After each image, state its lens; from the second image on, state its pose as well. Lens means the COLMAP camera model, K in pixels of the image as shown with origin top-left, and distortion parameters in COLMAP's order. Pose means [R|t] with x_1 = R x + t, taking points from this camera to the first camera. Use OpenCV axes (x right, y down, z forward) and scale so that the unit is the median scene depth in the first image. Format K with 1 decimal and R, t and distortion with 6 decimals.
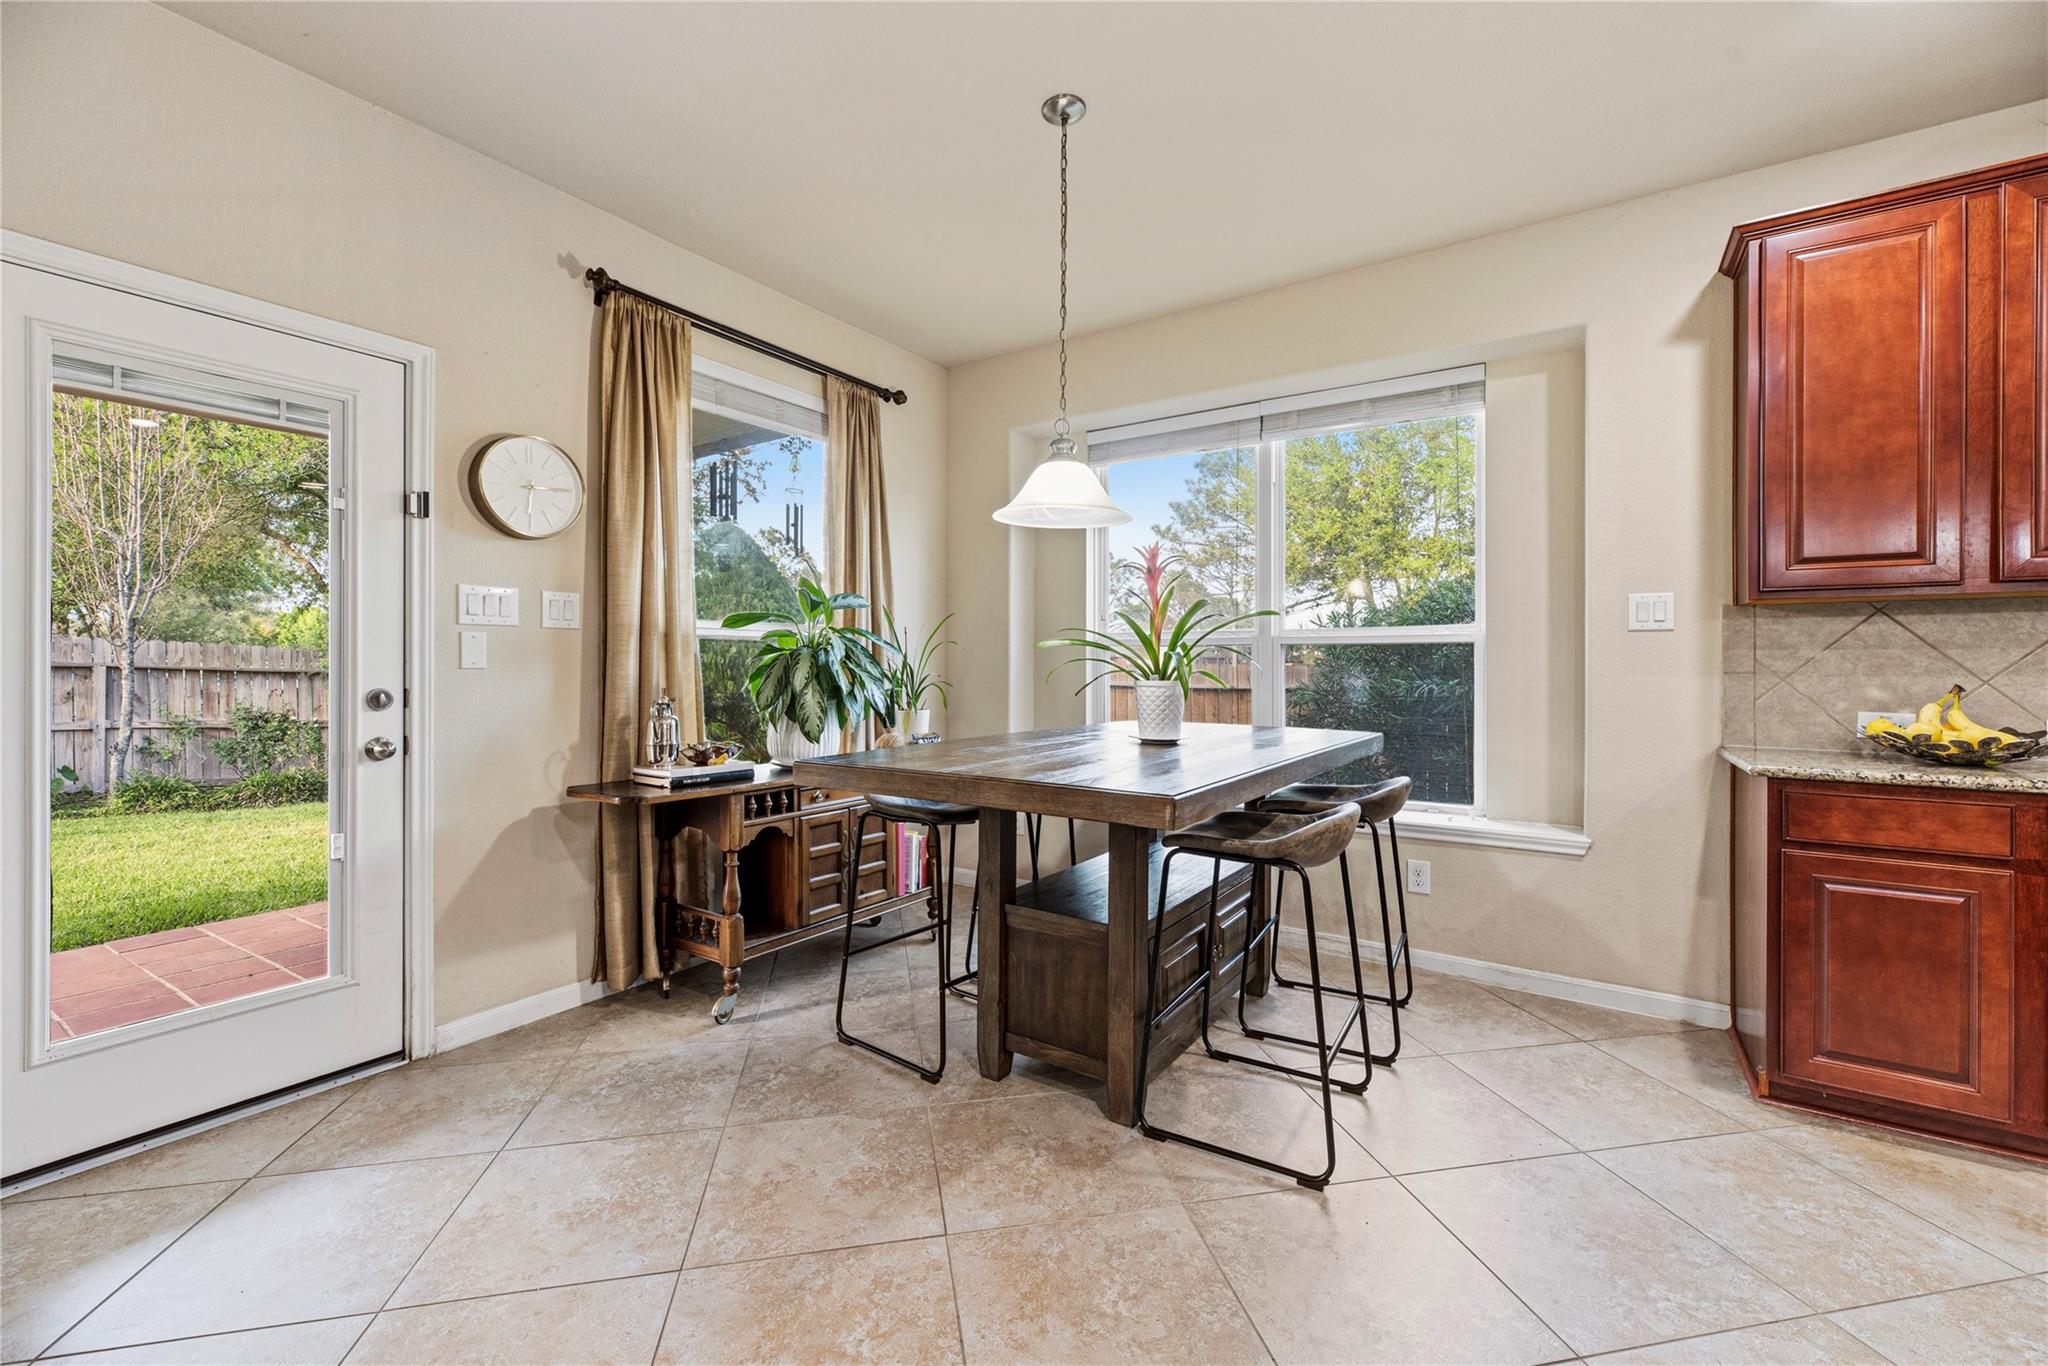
lens RADIAL K [[832.2, 0, 1021.1], [0, 832.2, 665.3], [0, 0, 1]] dist [0.002719, -0.001575]
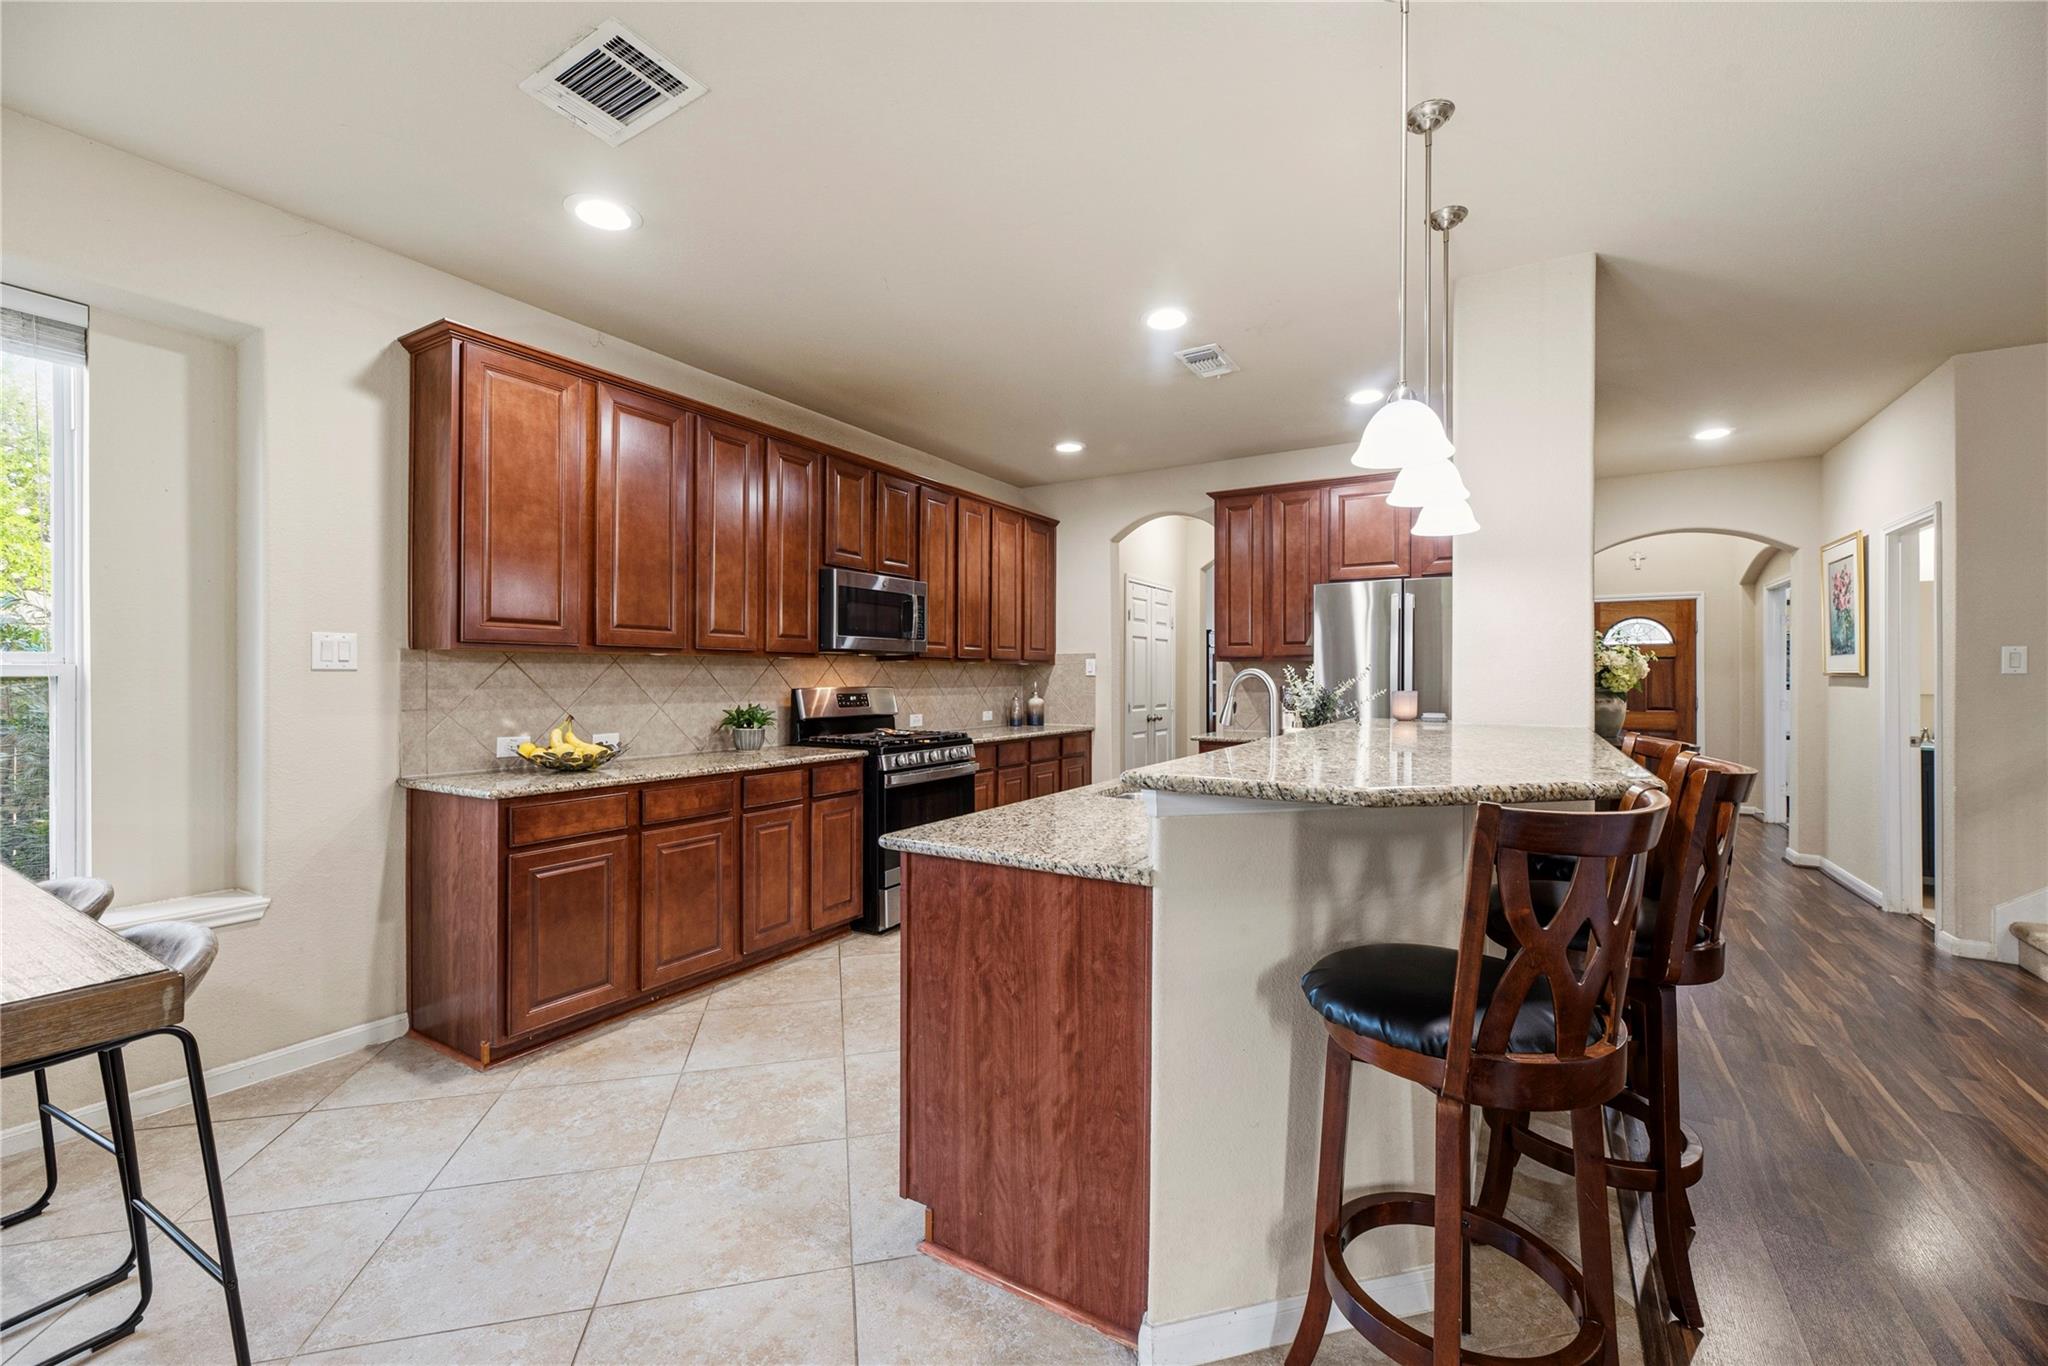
lens RADIAL K [[832.2, 0, 1030.7], [0, 832.2, 678.2], [0, 0, 1]] dist [0.002719, -0.001575]
pose [[-0.053407, -0.003945, 0.998565, -0.311926], [-0.001595, 0.999991, 0.003865, -0.041510], [-0.998572, -0.001387, -0.053413, 0.251475]]
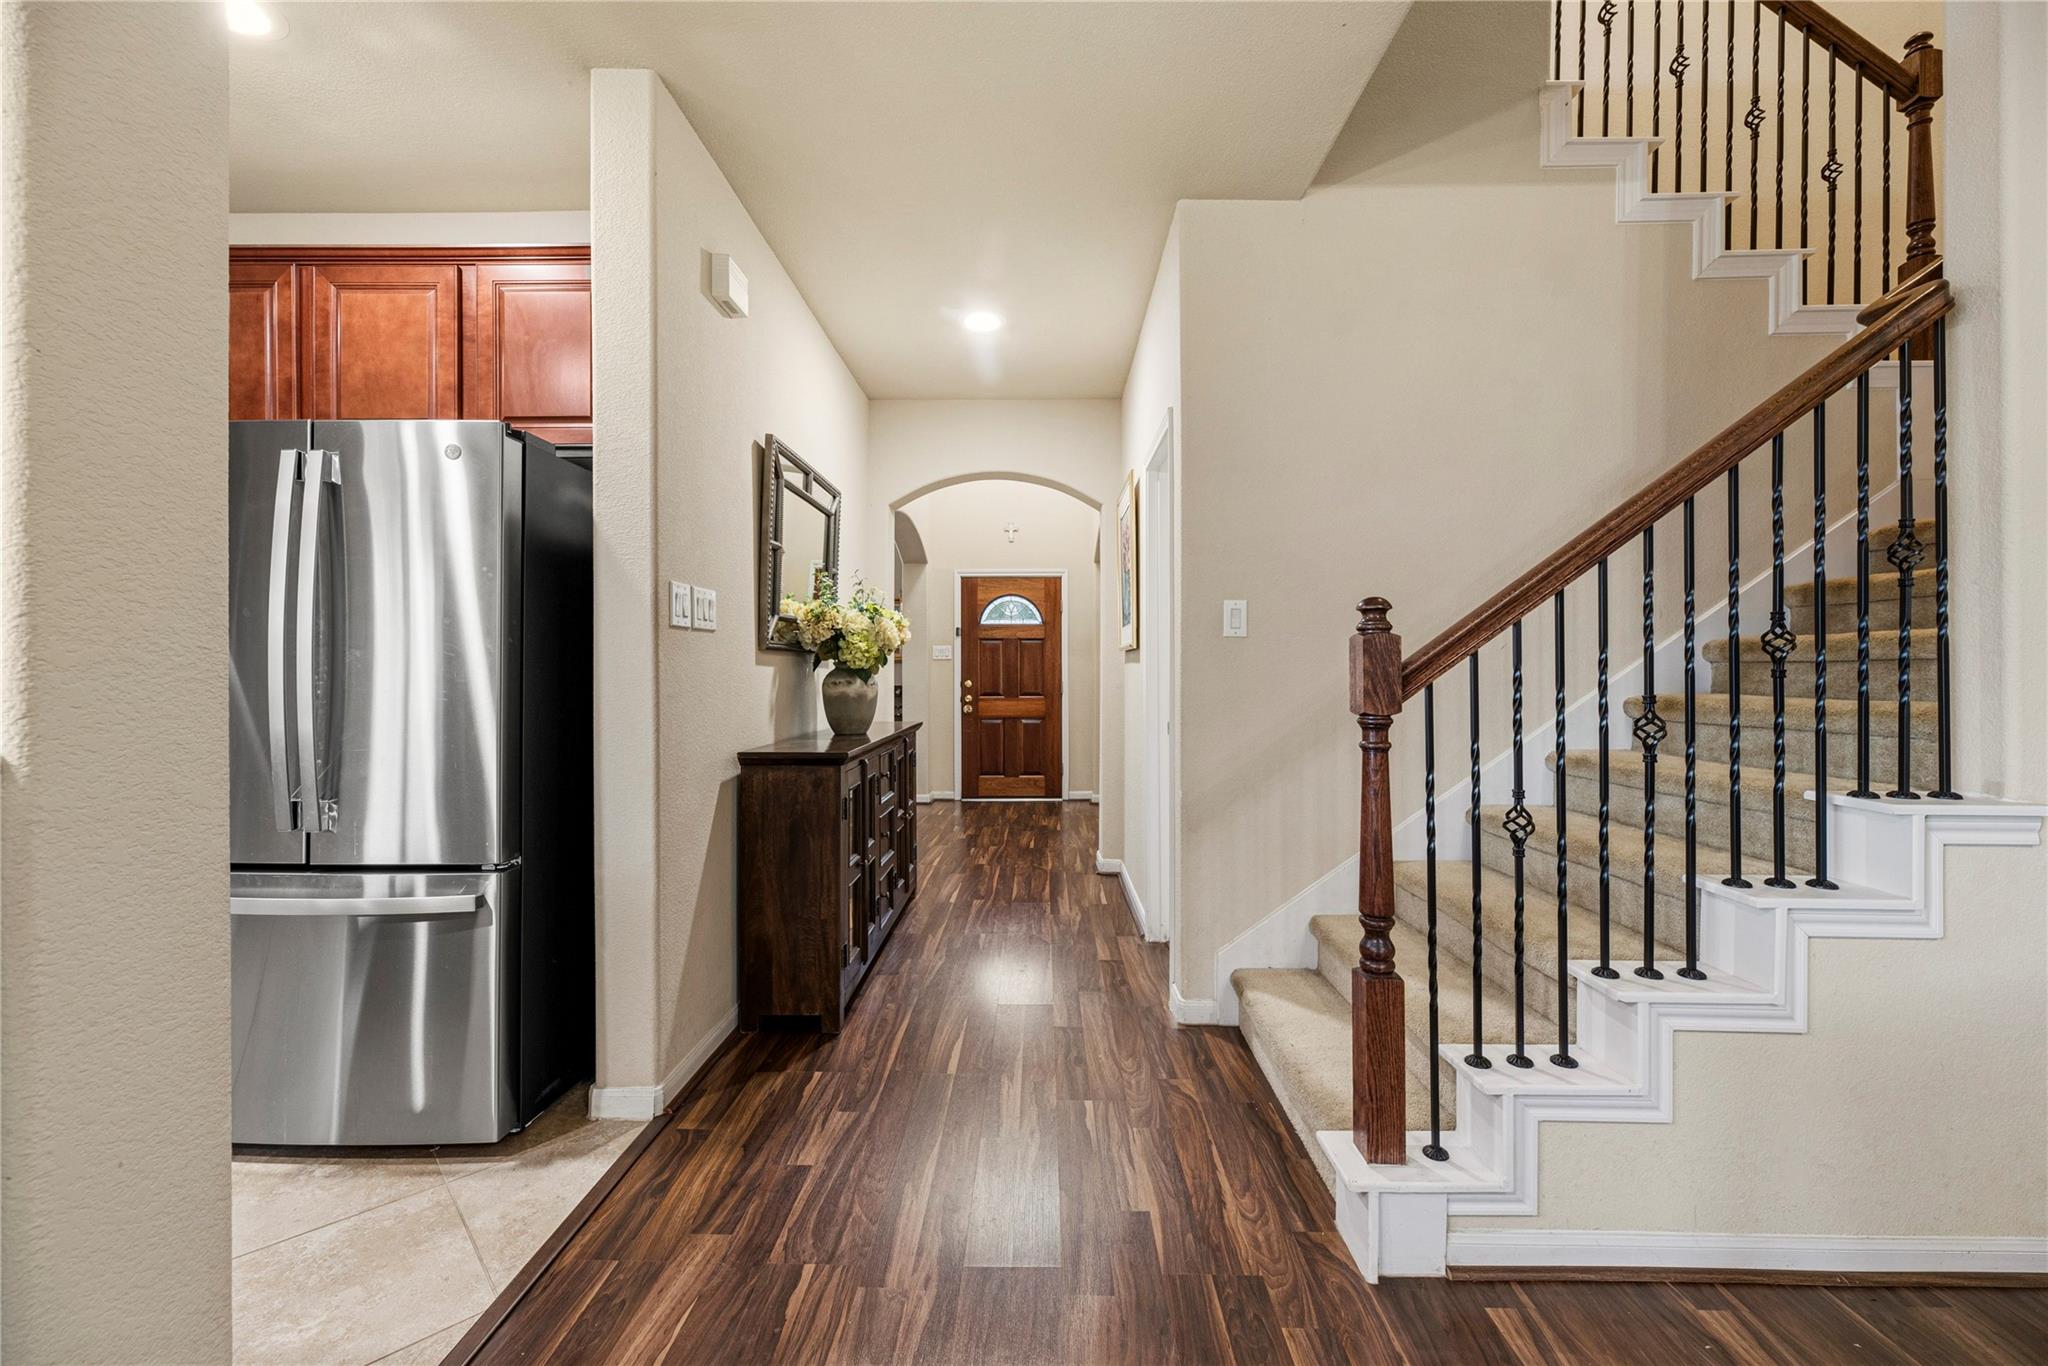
lens RADIAL K [[832.2, 0, 1035.8], [0, 832.2, 673.2], [0, 0, 1]] dist [0.002719, -0.001575]
pose [[-0.560374, -0.005428, 0.828222, 0.308194], [-0.002793, 0.999985, 0.004664, -0.001688], [-0.828235, 0.000301, -0.560381, -0.739073]]
